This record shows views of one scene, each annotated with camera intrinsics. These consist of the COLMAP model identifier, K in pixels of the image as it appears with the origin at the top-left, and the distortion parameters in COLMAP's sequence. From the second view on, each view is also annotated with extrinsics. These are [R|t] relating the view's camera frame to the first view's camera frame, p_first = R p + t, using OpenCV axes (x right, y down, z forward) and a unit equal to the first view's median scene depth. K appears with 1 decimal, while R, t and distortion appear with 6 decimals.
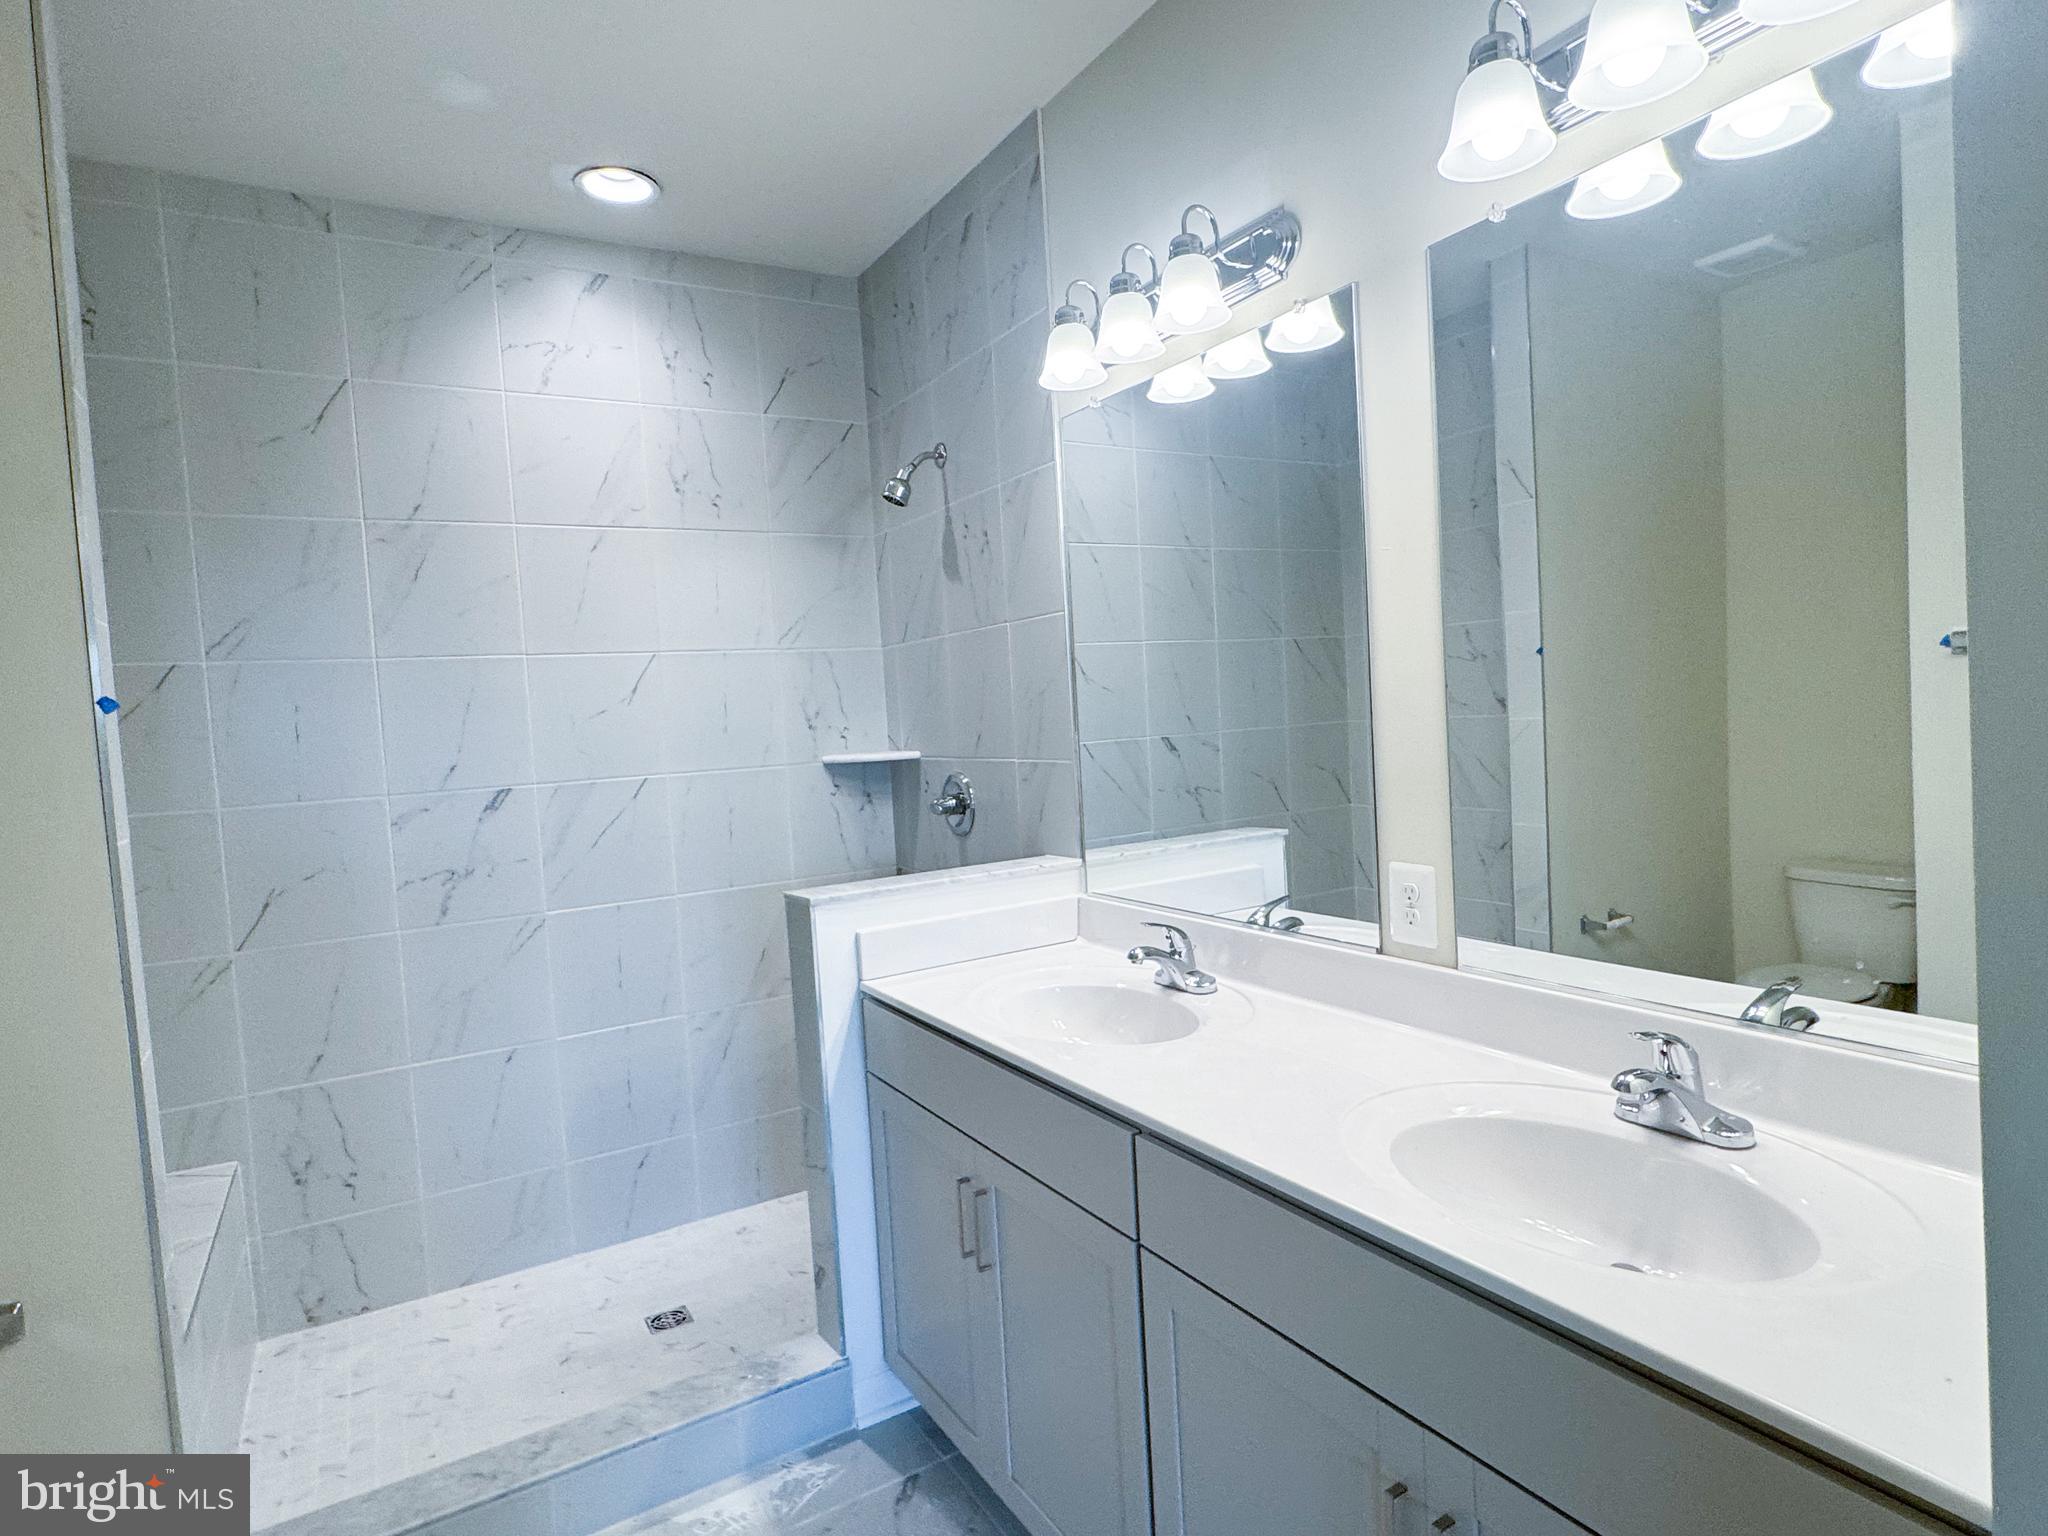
lens RADIAL K [[1120.6, 0, 1024.0], [0, 1120.6, 768.0], [0, 0, 1]] dist [0.001725, 0.001024]
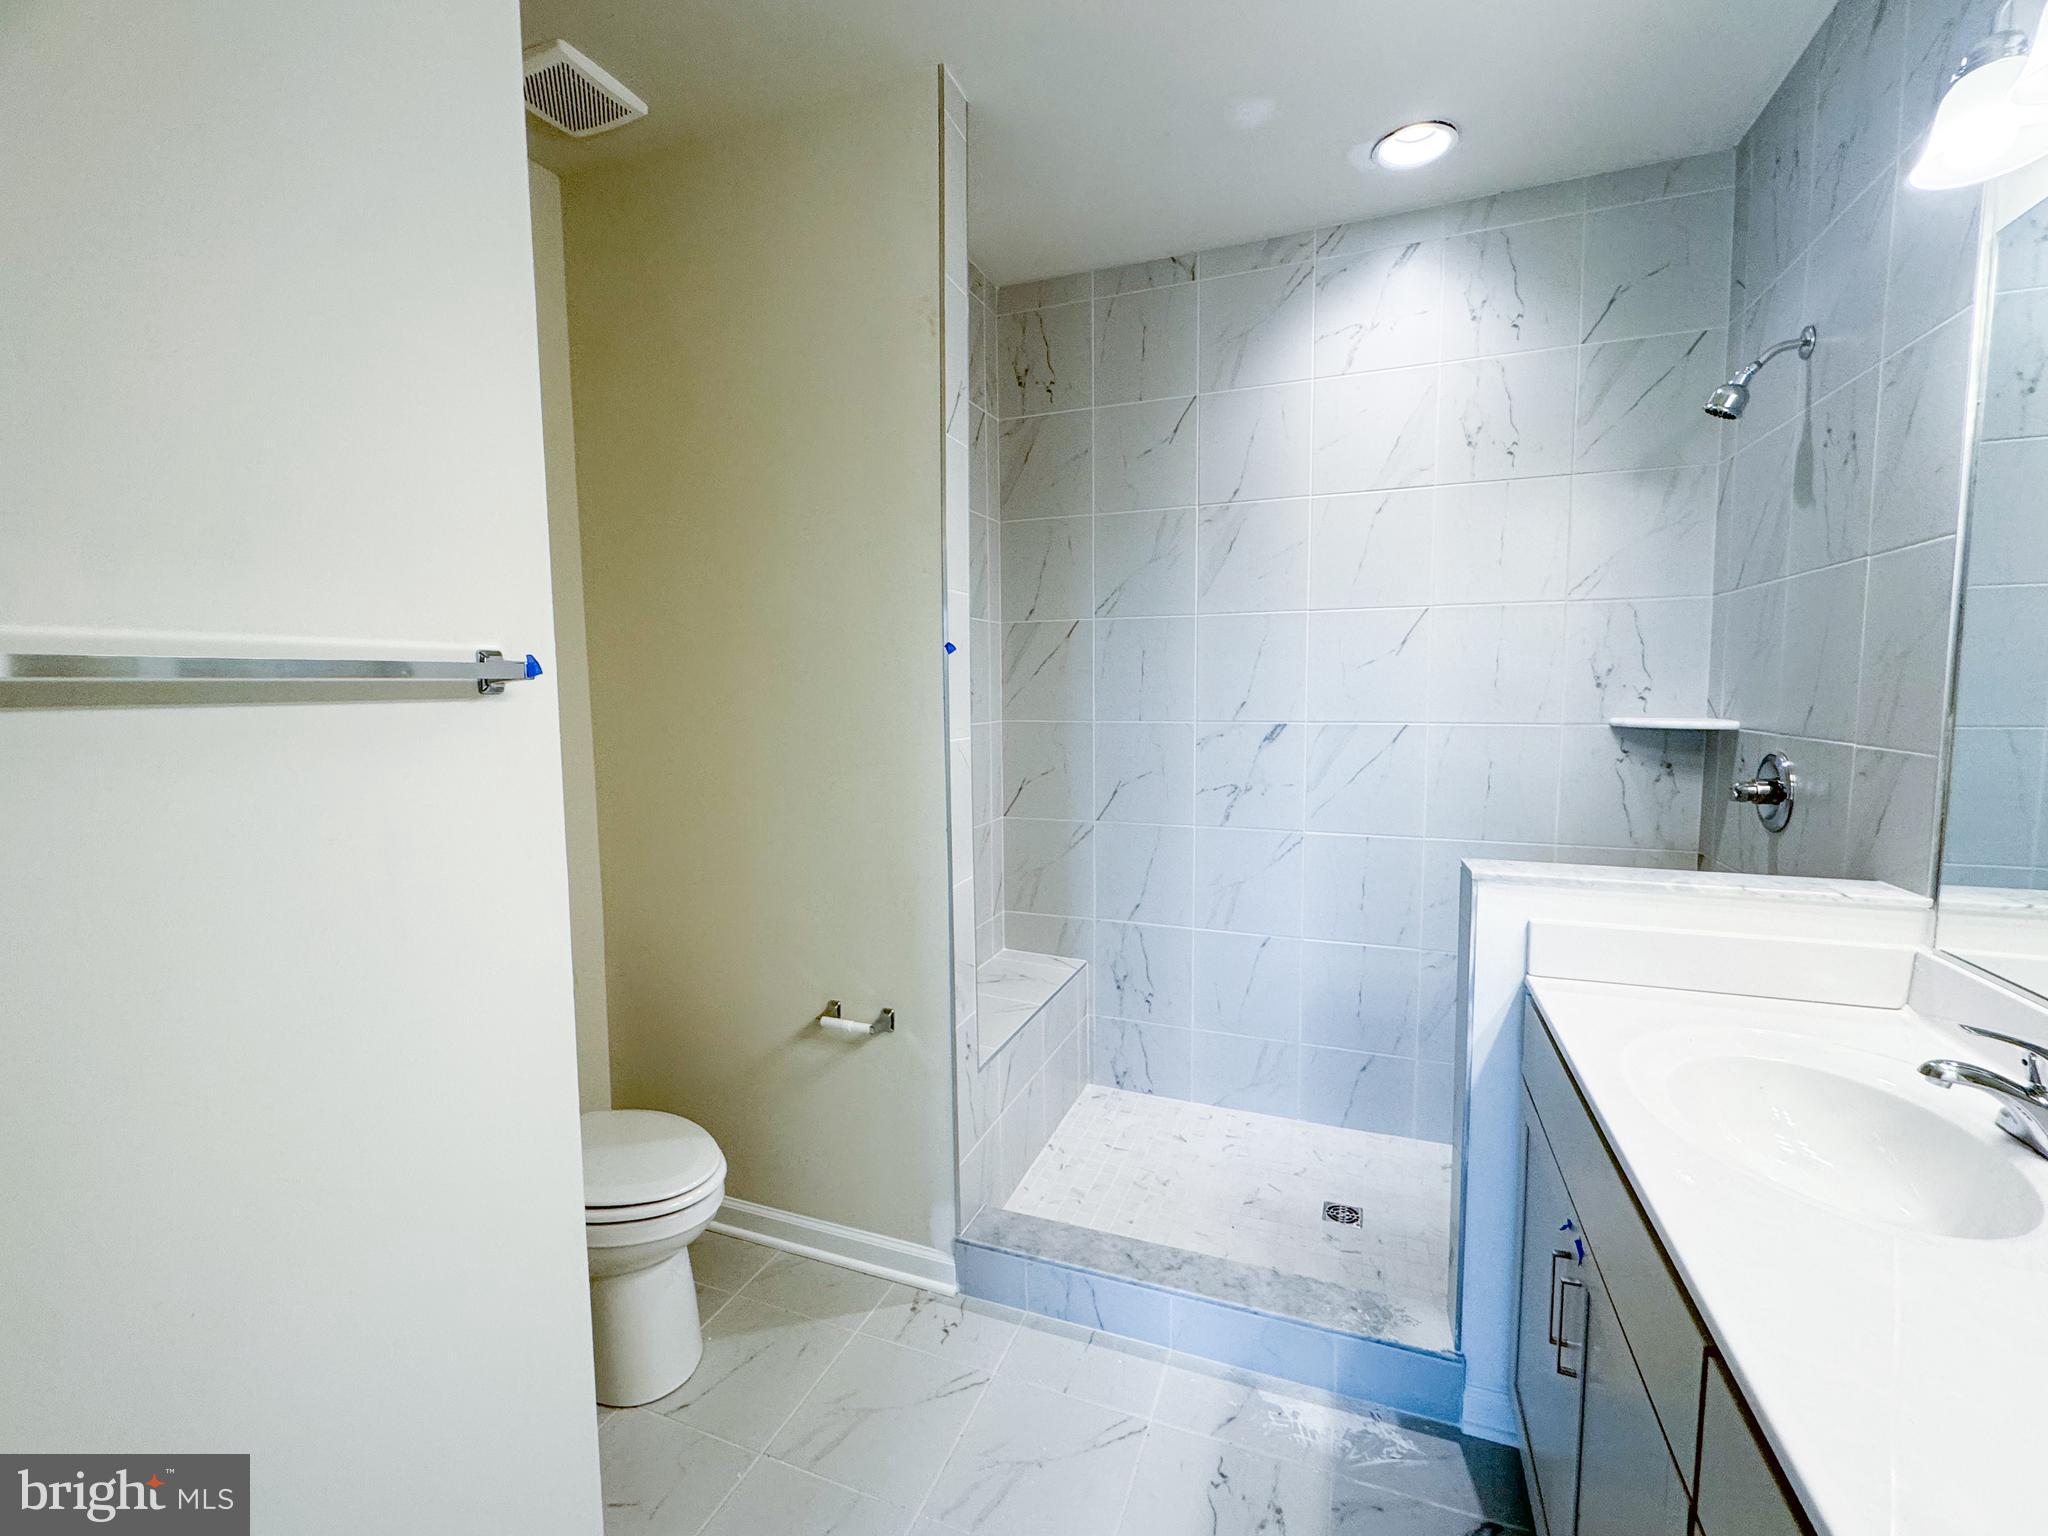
lens RADIAL K [[884.2, 0, 1023.7], [0, 884.2, 764.1], [0, 0, 1]] dist [0.000007, -0.000542]
pose [[0.608964, 0.122225, -0.783724, 0.119596], [-0.066676, 0.992447, 0.102969, -0.018380], [0.790390, -0.010449, 0.612515, 0.214607]]
